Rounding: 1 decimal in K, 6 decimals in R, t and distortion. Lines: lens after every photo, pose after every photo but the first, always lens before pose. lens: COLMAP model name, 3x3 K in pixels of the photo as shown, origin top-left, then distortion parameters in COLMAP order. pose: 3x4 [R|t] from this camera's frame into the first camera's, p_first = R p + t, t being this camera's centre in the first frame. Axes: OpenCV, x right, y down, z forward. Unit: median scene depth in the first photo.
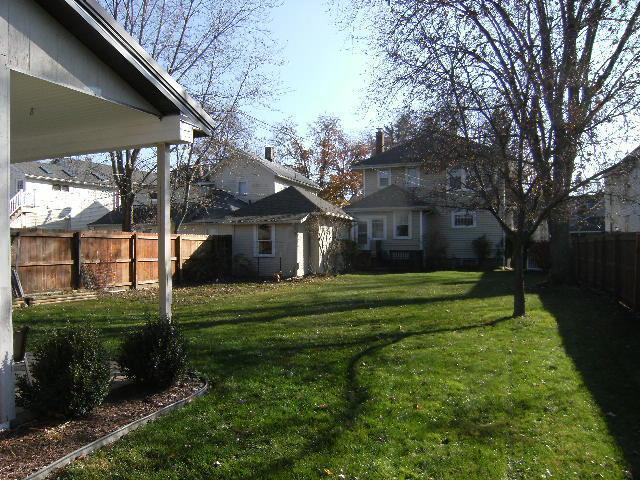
lens RADIAL K [[537.0, 0, 303.3], [0, 537.0, 253.7], [0, 0, 1]] dist [-0.092267, 0.028206]
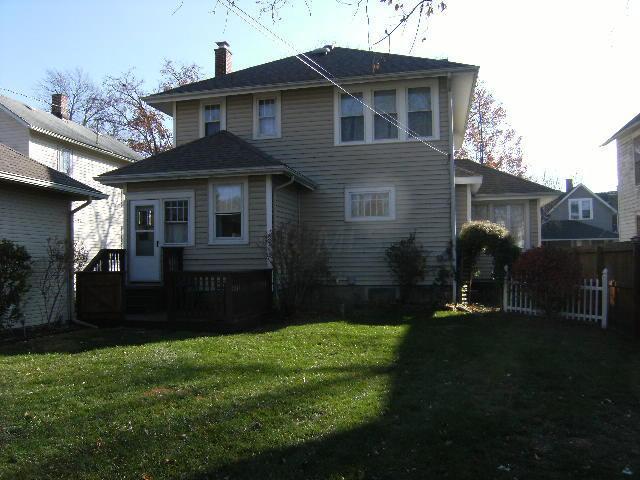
lens RADIAL K [[537.0, 0, 303.3], [0, 537.0, 253.7], [0, 0, 1]] dist [-0.092267, 0.028206]
pose [[0.991568, -0.000402, 0.129584, 0.186483], [0.003923, 0.999630, -0.026916, -0.007169], [-0.129525, 0.027198, 0.991203, 0.552682]]
